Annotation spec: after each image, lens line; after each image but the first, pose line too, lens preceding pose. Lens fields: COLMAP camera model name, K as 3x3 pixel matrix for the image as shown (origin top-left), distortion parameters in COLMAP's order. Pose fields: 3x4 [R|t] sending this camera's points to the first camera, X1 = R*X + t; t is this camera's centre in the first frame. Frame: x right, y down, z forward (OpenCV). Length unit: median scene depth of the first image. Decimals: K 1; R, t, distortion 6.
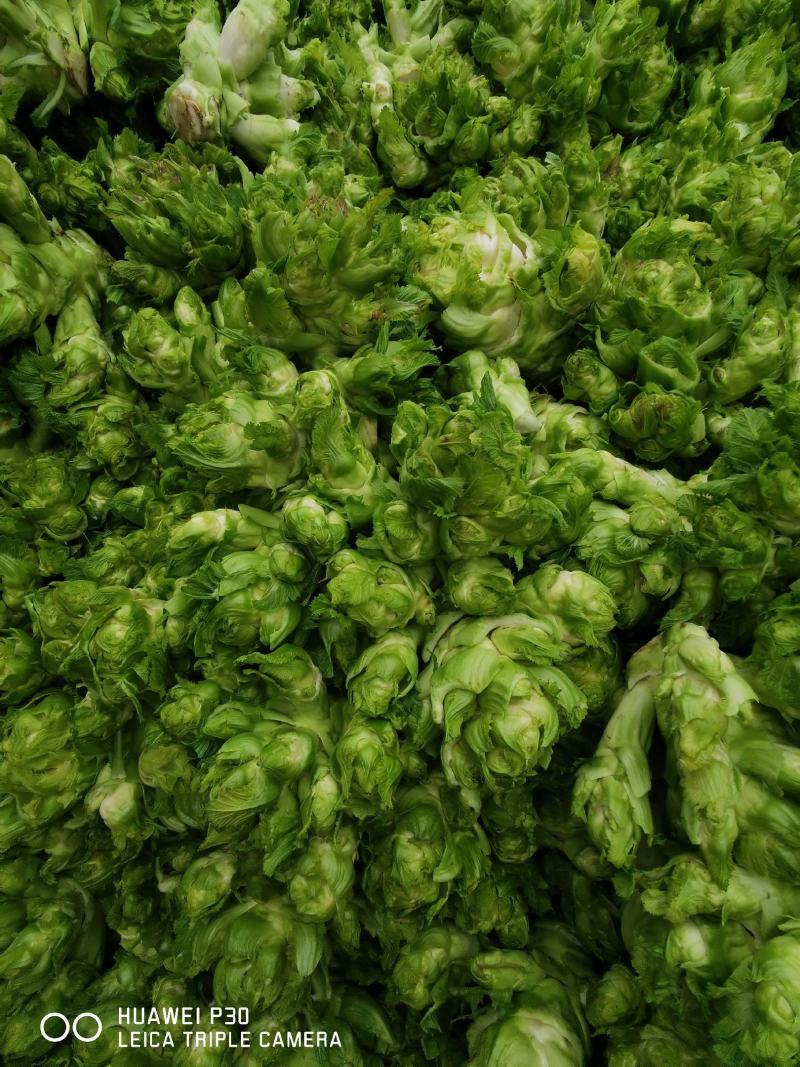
lens RADIAL K [[592.6, 0, 388.9], [0, 592.6, 534.3], [0, 0, 1]] dist [-0.046109, 0.048942]
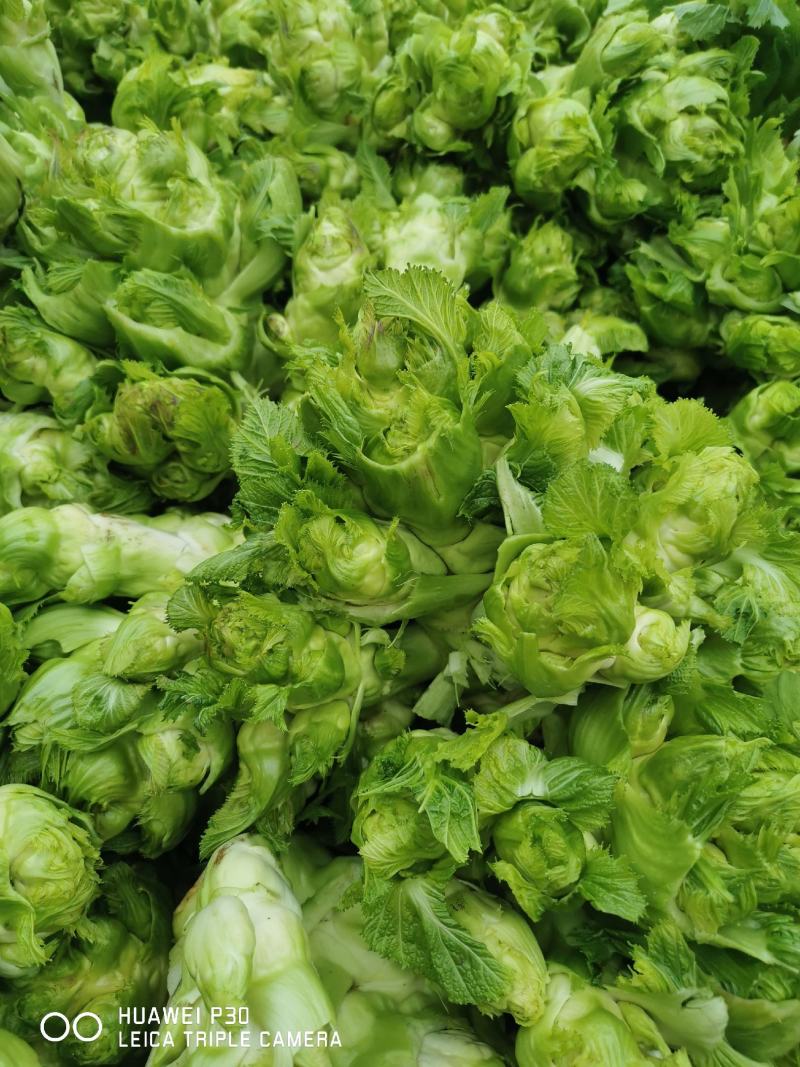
lens RADIAL K [[853.8, 0, 400.0], [0, 853.8, 533.5], [0, 0, 1]] dist [-0.002076, -0.005075]
pose [[0.911393, -0.192468, 0.363757, 0.405892], [0.200726, 0.979527, 0.015362, -0.083093], [-0.359266, 0.059015, 0.931367, 0.254256]]
